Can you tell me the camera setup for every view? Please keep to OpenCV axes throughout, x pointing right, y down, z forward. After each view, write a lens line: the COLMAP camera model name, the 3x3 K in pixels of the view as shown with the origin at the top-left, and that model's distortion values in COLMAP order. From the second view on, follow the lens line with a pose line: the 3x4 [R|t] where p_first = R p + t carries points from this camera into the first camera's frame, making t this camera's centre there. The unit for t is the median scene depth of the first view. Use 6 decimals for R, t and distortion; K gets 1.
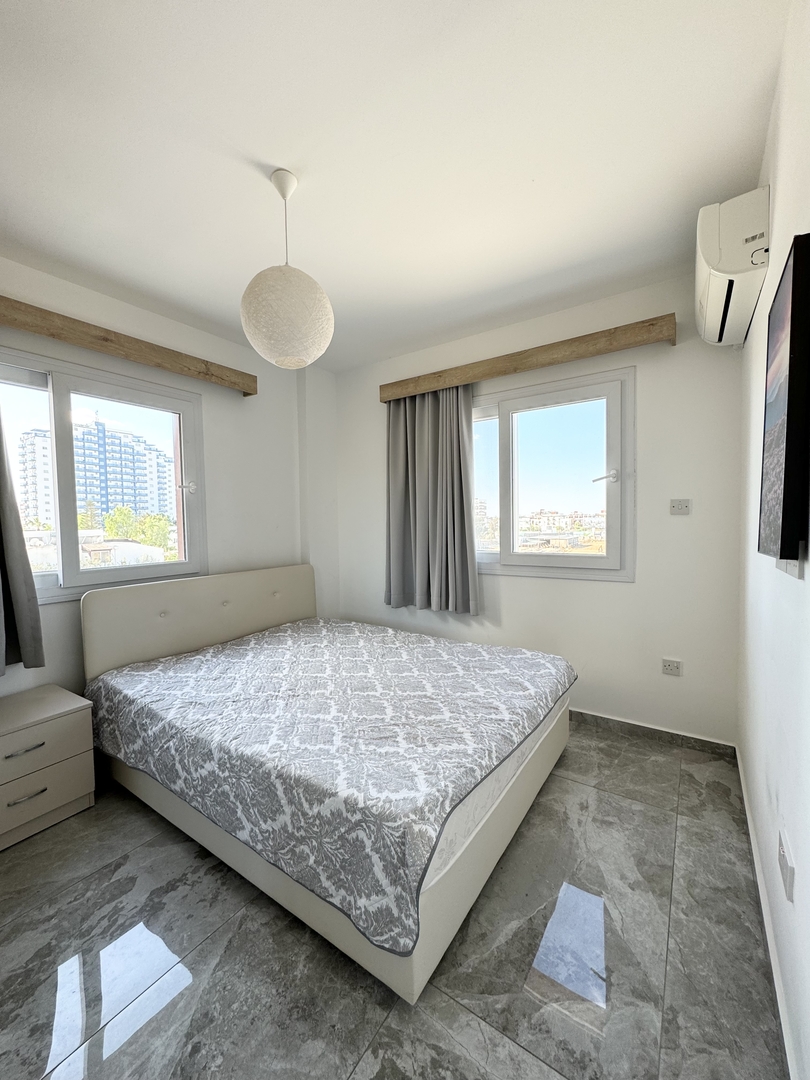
lens RADIAL K [[427.5, 0, 406.4], [0, 427.5, 540.9], [0, 0, 1]] dist [-0.001970, 0.000512]
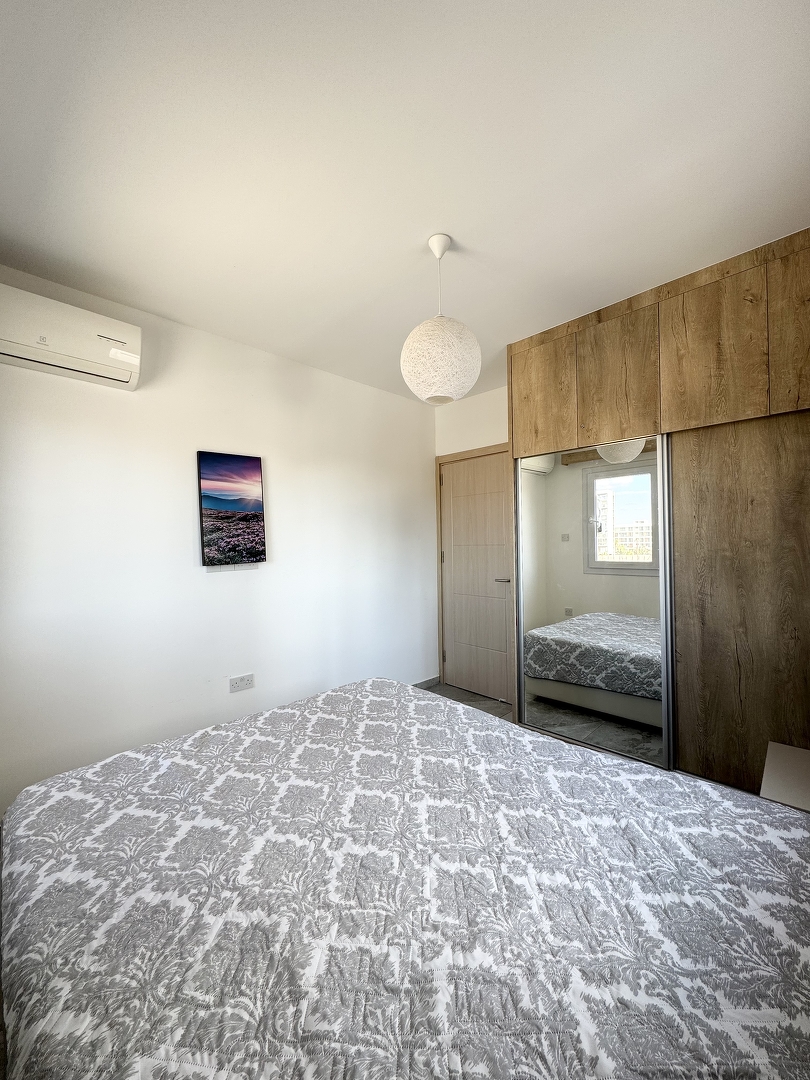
lens RADIAL K [[427.5, 0, 404.7], [0, 427.5, 542.3], [0, 0, 1]] dist [-0.001970, 0.000512]
pose [[-0.981195, 0.030160, 0.190650, -0.248381], [0.037855, 0.998604, 0.036850, -0.060608], [-0.189272, 0.043374, -0.980966, 1.379268]]
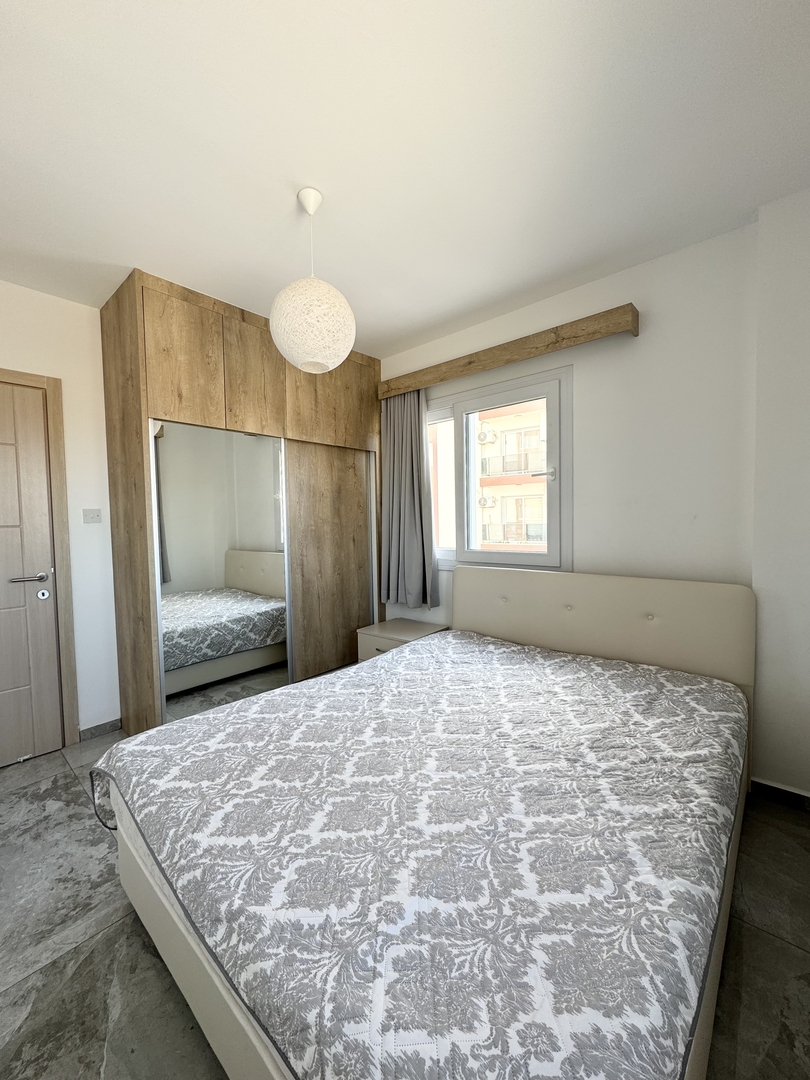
lens RADIAL K [[427.5, 0, 403.6], [0, 427.5, 541.9], [0, 0, 1]] dist [-0.001970, 0.000512]
pose [[-0.124284, 0.069784, -0.989790, 0.511133], [-0.025254, 0.996978, 0.073462, -0.042998], [0.991925, 0.034126, -0.122147, 0.889399]]
